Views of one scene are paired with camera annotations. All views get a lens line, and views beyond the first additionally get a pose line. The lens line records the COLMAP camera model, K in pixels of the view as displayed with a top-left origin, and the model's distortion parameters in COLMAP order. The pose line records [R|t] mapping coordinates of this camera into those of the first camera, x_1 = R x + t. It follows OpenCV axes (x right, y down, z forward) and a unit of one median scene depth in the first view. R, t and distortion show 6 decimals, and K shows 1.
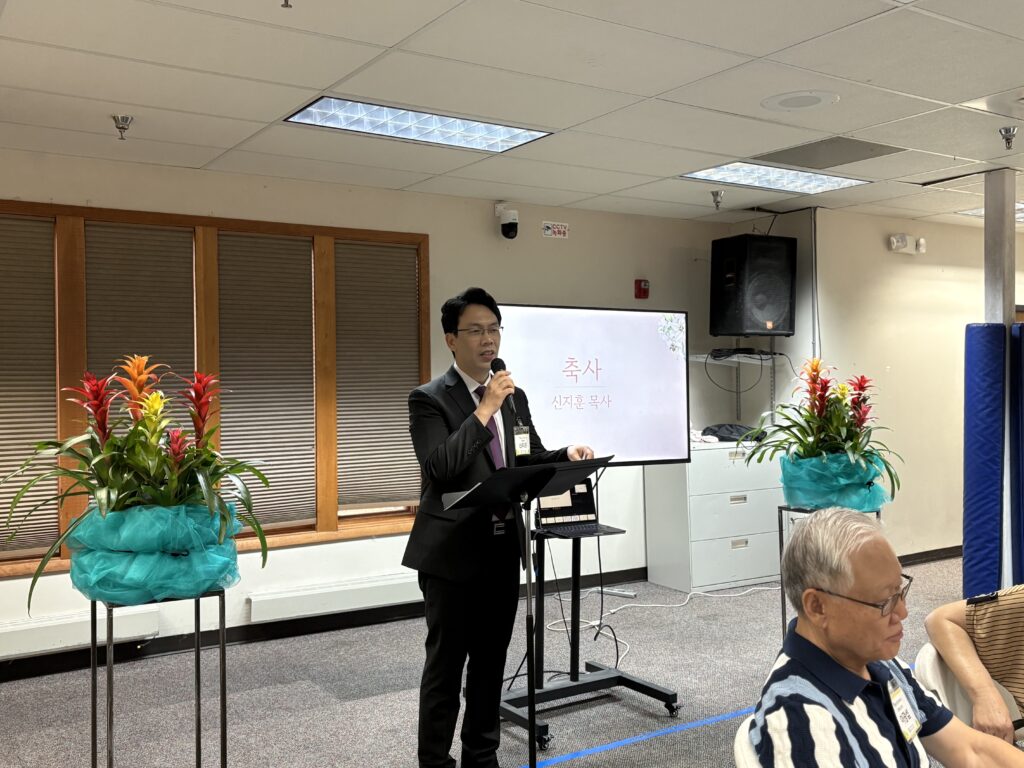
lens RADIAL K [[952.9, 0, 518.1], [0, 952.9, 390.0], [0, 0, 1]] dist [0.063662, 0.000000]
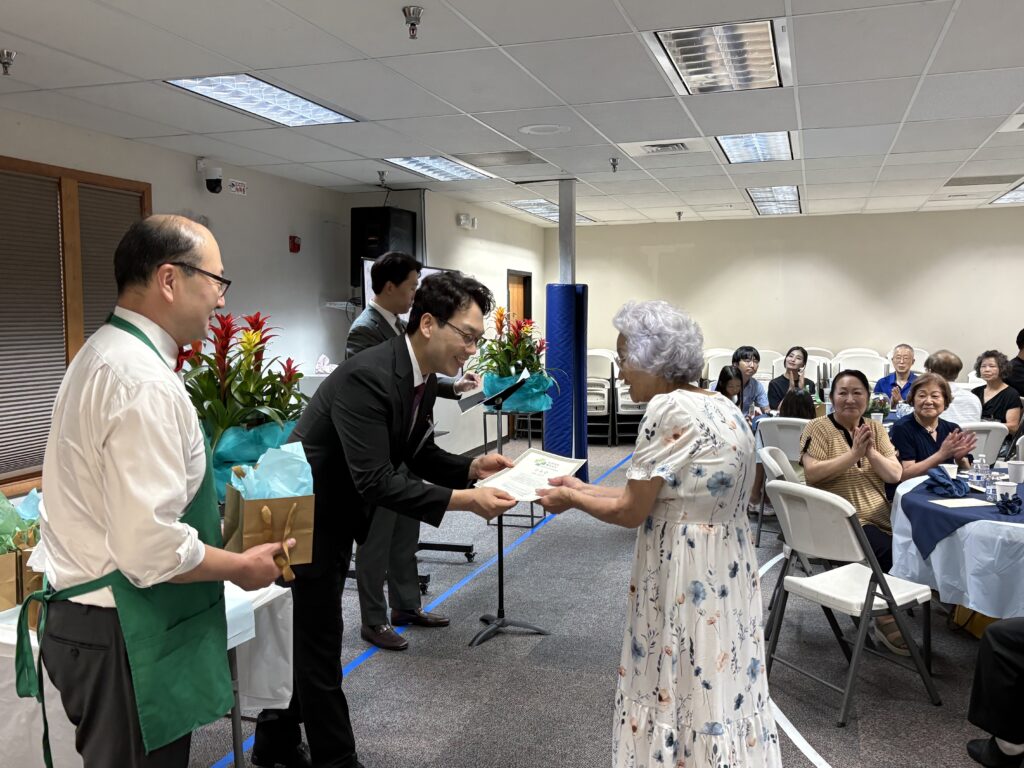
lens RADIAL K [[922.2, 0, 516.3], [0, 922.2, 384.2], [0, 0, 1]] dist [0.016574, -0.027644]
pose [[0.775519, -0.042697, 0.629879, -0.465211], [0.011242, 0.998486, 0.053842, 0.007838], [-0.631224, -0.034674, 0.774825, -0.054922]]
